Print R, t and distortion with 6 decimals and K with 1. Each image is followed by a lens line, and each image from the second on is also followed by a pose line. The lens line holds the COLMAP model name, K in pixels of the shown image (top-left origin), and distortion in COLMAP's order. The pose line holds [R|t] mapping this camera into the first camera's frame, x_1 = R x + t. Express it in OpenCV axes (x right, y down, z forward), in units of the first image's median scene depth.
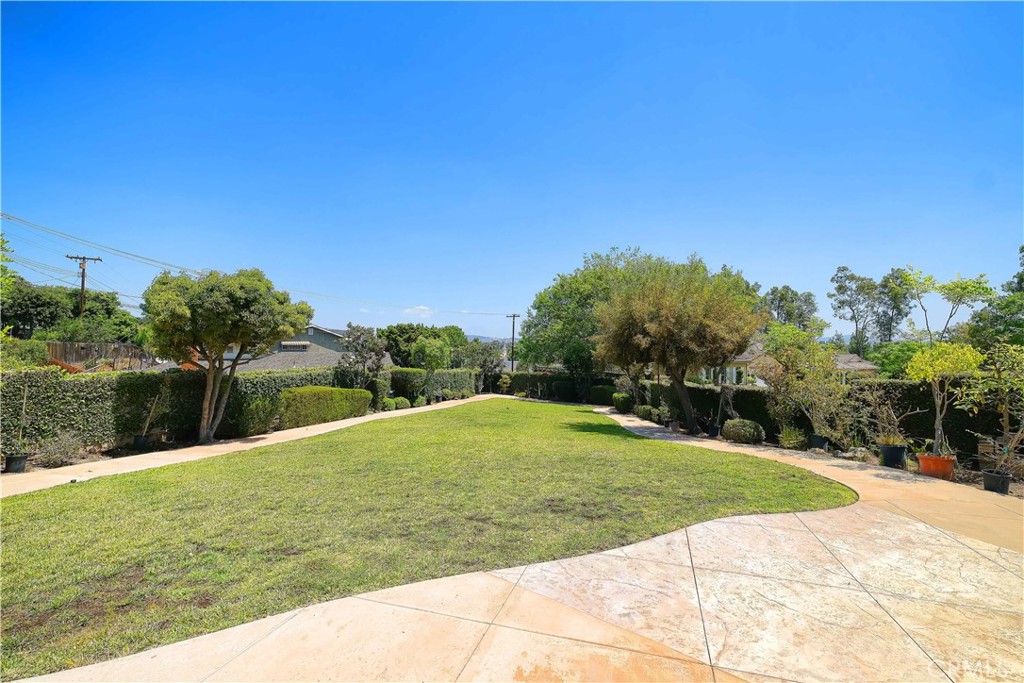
lens RADIAL K [[443.7, 0, 516.0], [0, 443.7, 344.8], [0, 0, 1]] dist [-0.007313, 0.000556]
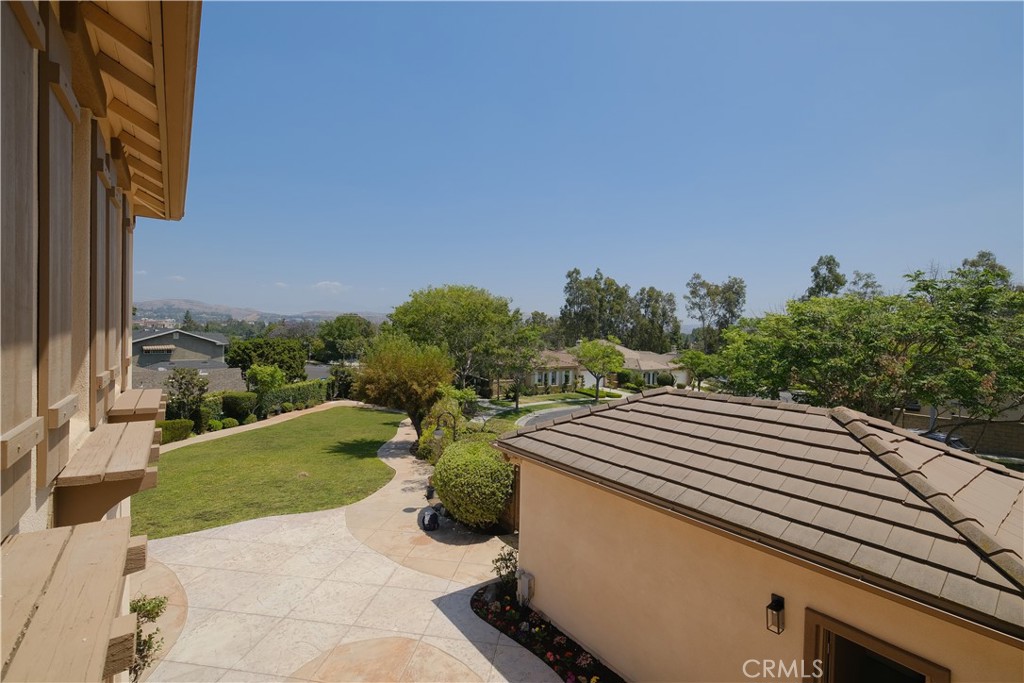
lens RADIAL K [[443.7, 0, 510.2], [0, 443.7, 338.7], [0, 0, 1]] dist [-0.007313, 0.000556]
pose [[0.984912, 0.010222, 0.172755, 0.127246], [-0.015127, 0.999518, 0.027099, -0.063665], [-0.172394, -0.029303, 0.984592, -0.150375]]
